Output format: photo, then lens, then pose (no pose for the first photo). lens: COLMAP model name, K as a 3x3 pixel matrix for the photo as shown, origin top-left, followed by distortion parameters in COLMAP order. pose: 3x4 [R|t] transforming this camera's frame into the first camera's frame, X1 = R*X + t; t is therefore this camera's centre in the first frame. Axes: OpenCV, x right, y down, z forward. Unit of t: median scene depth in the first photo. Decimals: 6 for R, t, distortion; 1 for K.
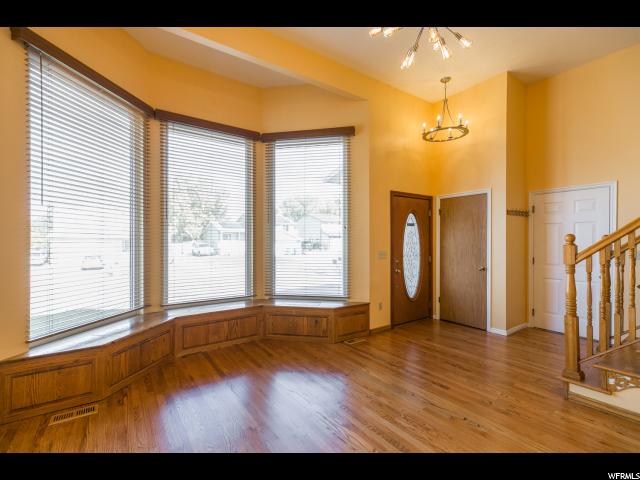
lens RADIAL K [[289.3, 0, 304.4], [0, 289.3, 251.9], [0, 0, 1]] dist [-0.002465, 0.004041]
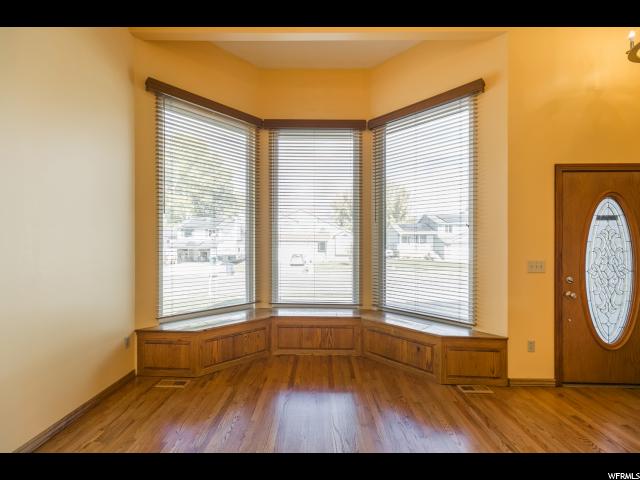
lens RADIAL K [[289.3, 0, 324.0], [0, 289.3, 252.5], [0, 0, 1]] dist [-0.002465, 0.004041]
pose [[0.823952, 0.026646, -0.566033, 0.256560], [-0.030987, 0.999518, 0.001946, -0.008449], [0.565812, 0.015936, 0.824380, 0.218932]]
